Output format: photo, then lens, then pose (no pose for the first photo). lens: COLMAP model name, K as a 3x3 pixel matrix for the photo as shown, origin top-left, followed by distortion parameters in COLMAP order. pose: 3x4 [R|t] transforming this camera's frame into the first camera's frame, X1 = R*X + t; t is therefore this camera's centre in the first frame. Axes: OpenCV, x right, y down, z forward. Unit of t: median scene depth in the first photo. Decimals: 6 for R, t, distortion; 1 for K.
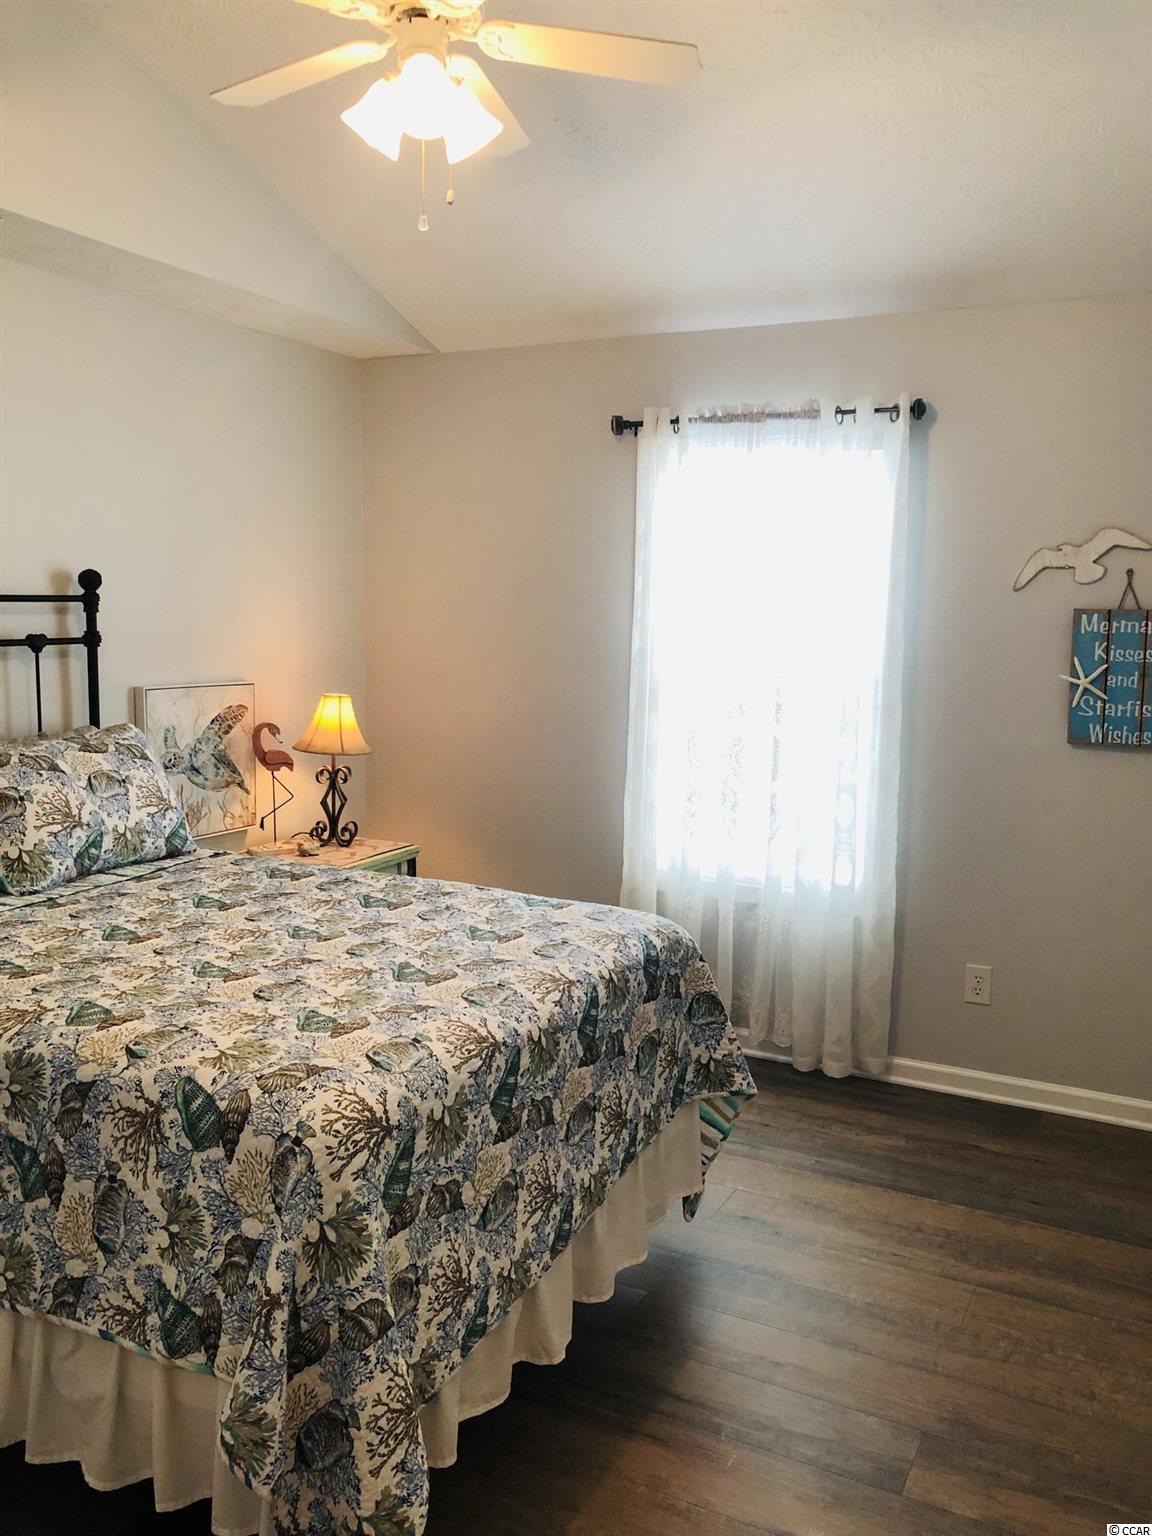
lens RADIAL K [[1272.6, 0, 577.8], [0, 1272.6, 768.6], [0, 0, 1]] dist [0.054869, -0.029114]
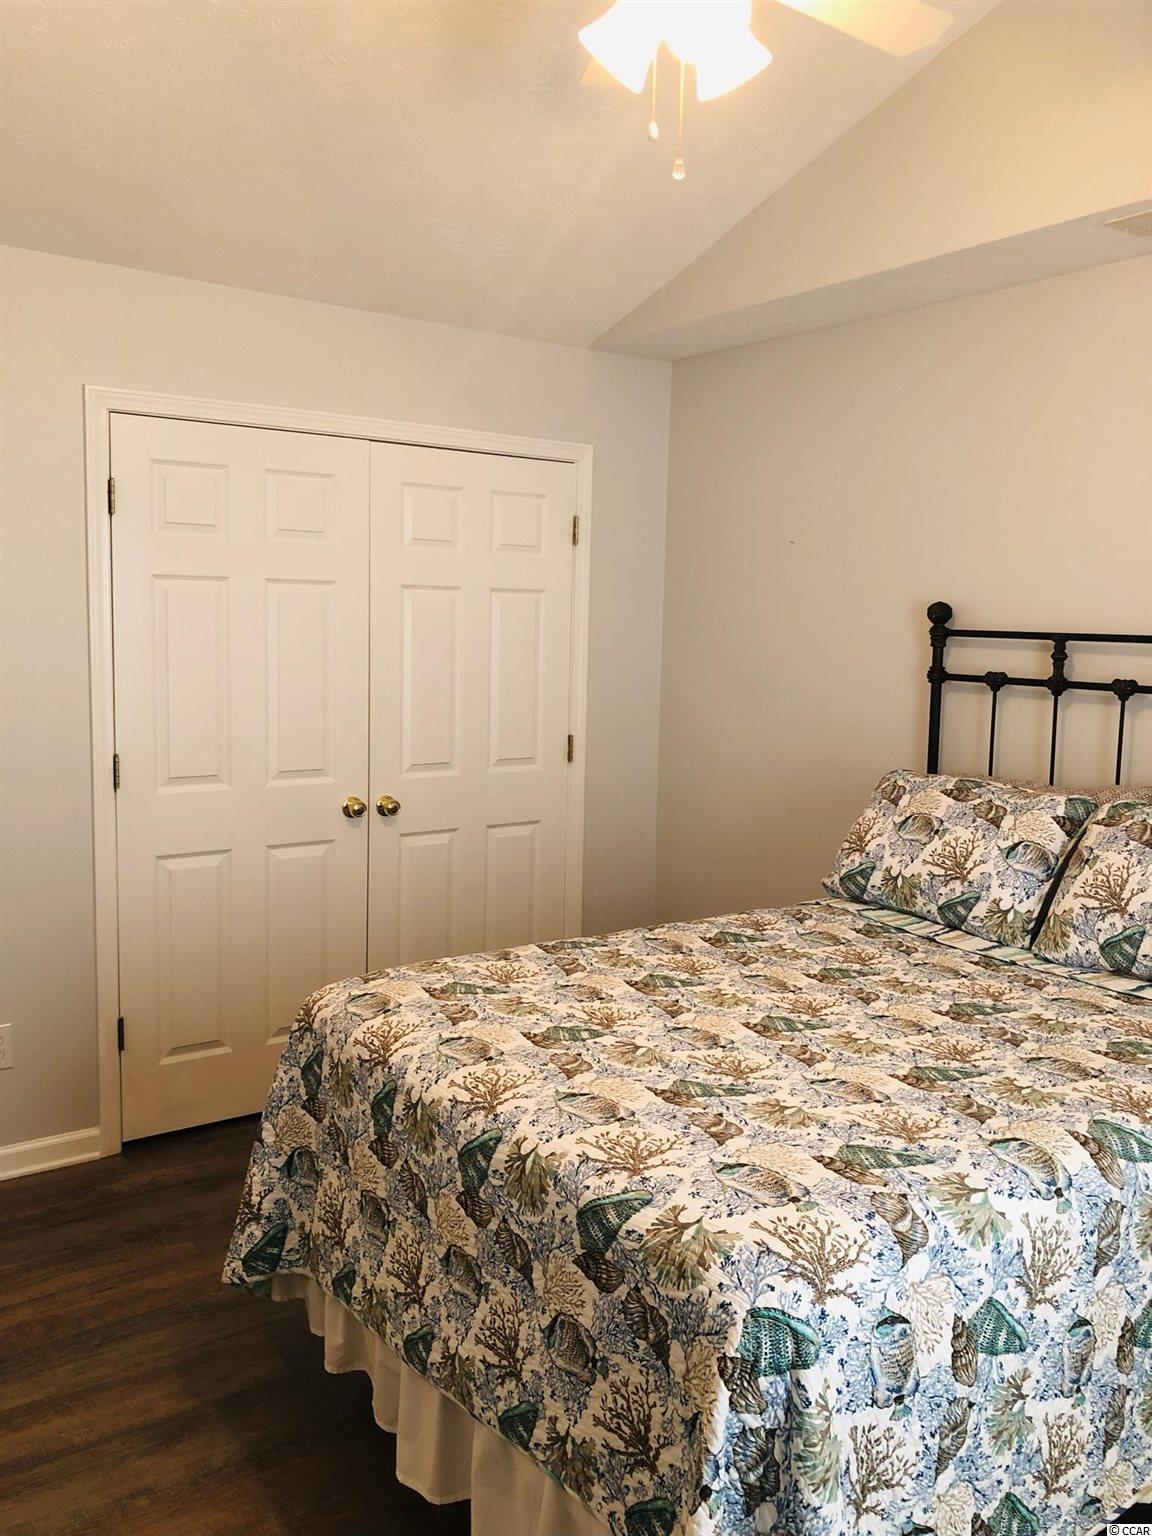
lens RADIAL K [[1272.6, 0, 579.5], [0, 1272.6, 767.4], [0, 0, 1]] dist [0.054869, -0.029114]
pose [[-0.481910, 0.076089, -0.872911, 0.543048], [-0.144889, 0.975588, 0.165028, -0.145743], [0.864159, 0.206004, -0.459121, 1.177826]]
